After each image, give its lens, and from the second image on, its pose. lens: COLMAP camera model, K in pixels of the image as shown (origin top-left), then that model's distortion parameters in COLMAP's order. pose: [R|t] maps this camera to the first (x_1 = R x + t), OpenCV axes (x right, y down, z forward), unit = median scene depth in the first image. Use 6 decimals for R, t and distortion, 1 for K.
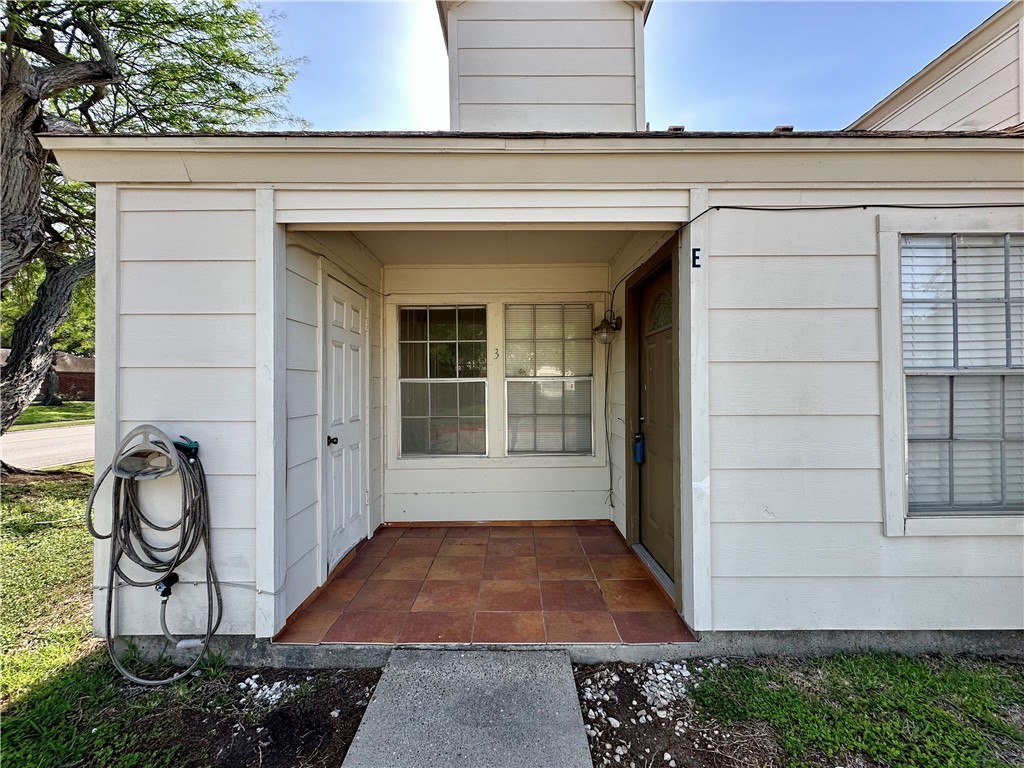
lens RADIAL K [[409.2, 0, 513.6], [0, 409.2, 383.4], [0, 0, 1]] dist [-0.002295, 0.000245]
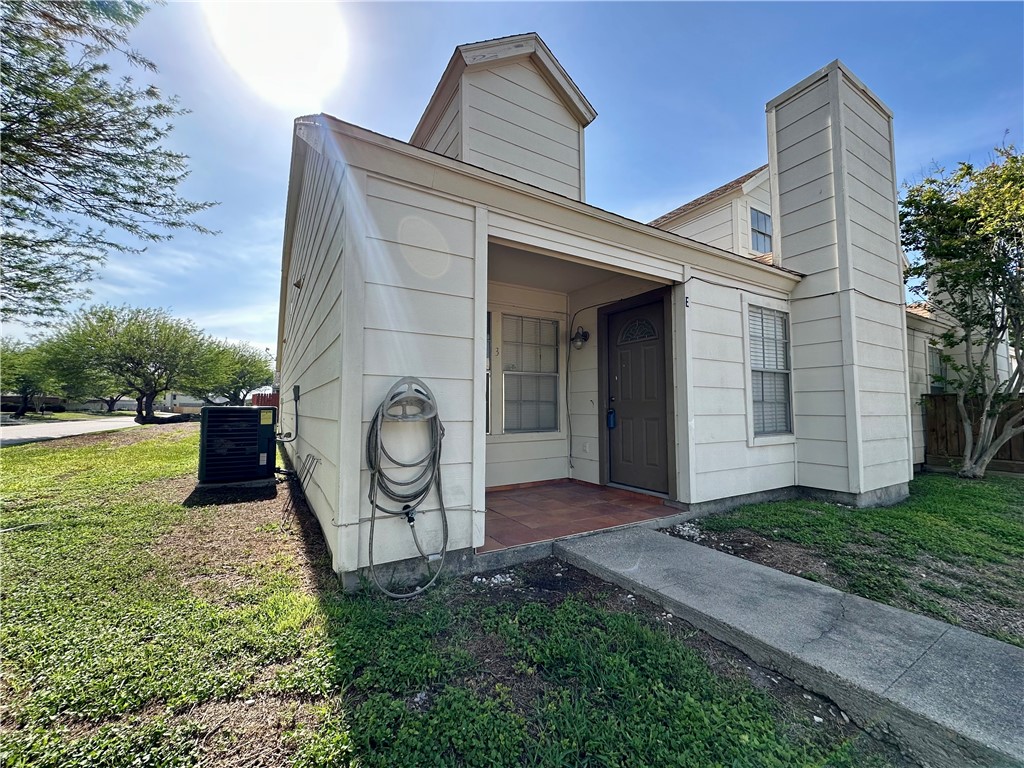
lens RADIAL K [[409.2, 0, 513.6], [0, 409.2, 383.4], [0, 0, 1]] dist [-0.002295, 0.000245]
pose [[0.859827, 0.034867, 0.509394, -1.160838], [-0.006915, 0.998369, -0.056664, 0.174721], [-0.510539, 0.045199, 0.858666, -0.184690]]
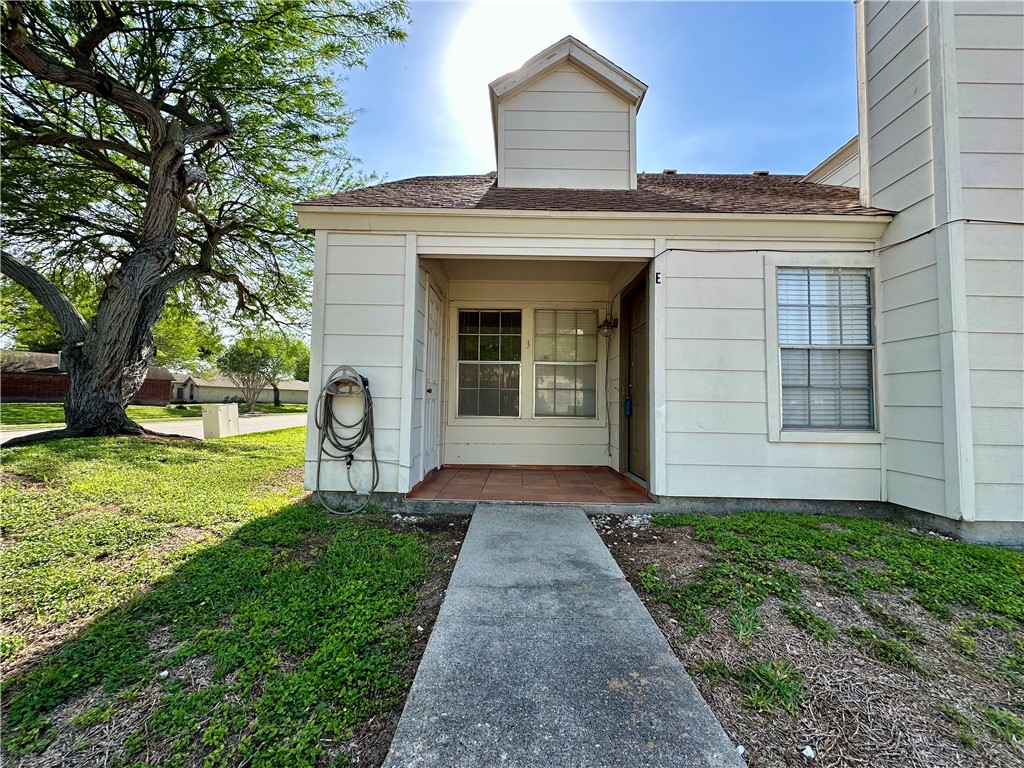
lens RADIAL K [[409.2, 0, 513.6], [0, 409.2, 383.4], [0, 0, 1]] dist [-0.002295, 0.000245]
pose [[0.999745, 0.020844, -0.008676, -0.139665], [-0.021199, 0.998849, -0.043026, 0.222976], [0.007769, 0.043199, 0.999036, -0.706548]]
